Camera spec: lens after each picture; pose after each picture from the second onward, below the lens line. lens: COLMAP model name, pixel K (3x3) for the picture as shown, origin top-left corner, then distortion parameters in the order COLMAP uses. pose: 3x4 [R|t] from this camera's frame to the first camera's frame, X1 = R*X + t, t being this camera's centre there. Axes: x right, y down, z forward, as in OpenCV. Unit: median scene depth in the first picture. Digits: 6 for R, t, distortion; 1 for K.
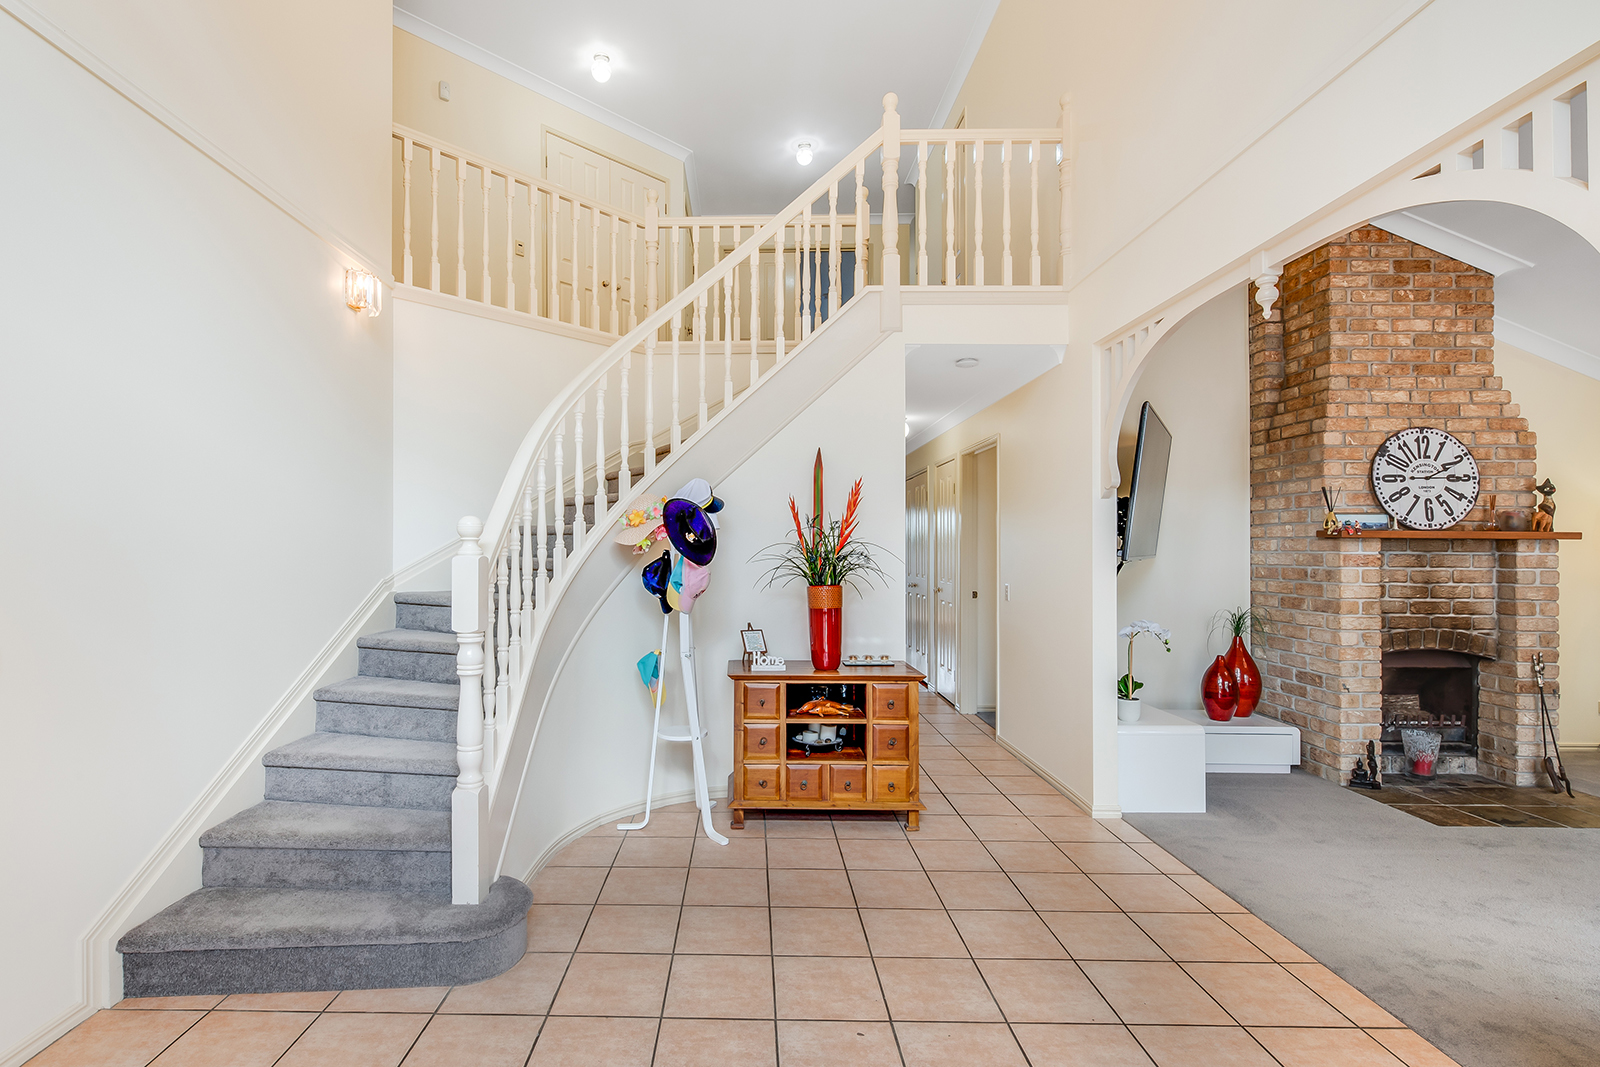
lens RADIAL K [[640.0, 0, 794.8], [0, 640.0, 549.7], [0, 0, 1]] dist [0.000604, 0.000041]
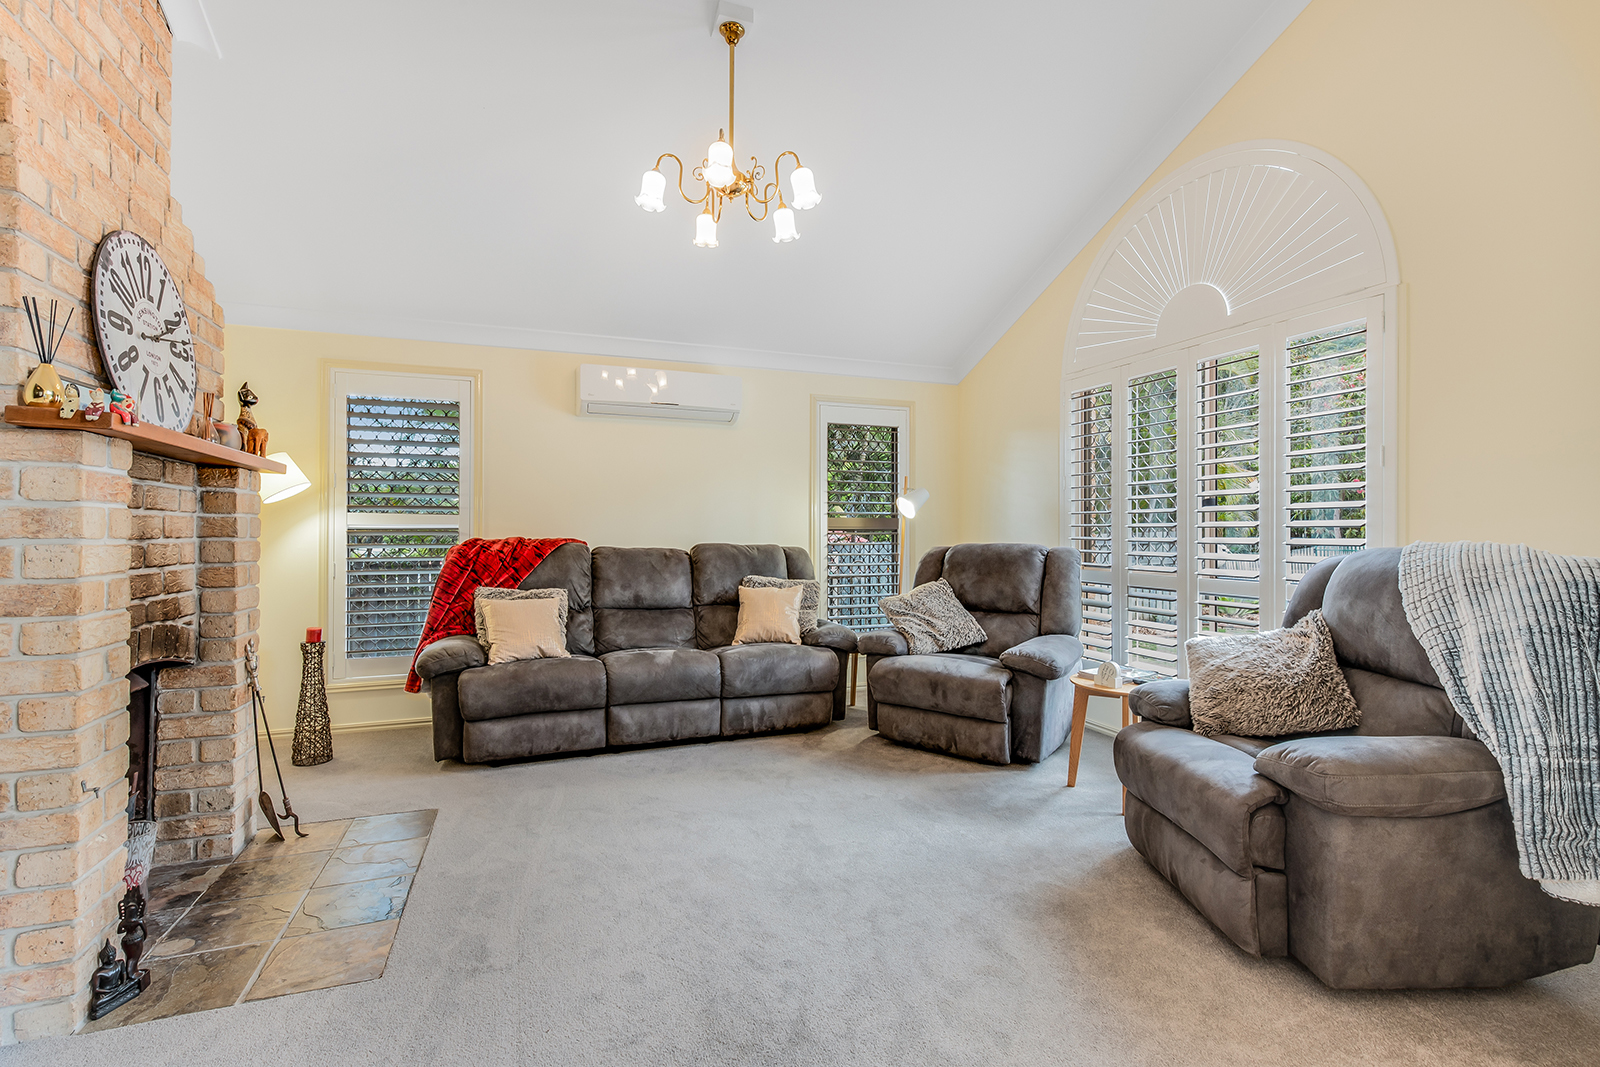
lens RADIAL K [[732.0, 0, 798.8], [0, 732.0, 528.7], [0, 0, 1]] dist [0.003193, 0.000353]
pose [[-0.351573, 0.002195, 0.936158, 0.240022], [-0.013543, 0.999881, -0.007430, 0.041230], [-0.936063, -0.015291, -0.351501, 0.717067]]
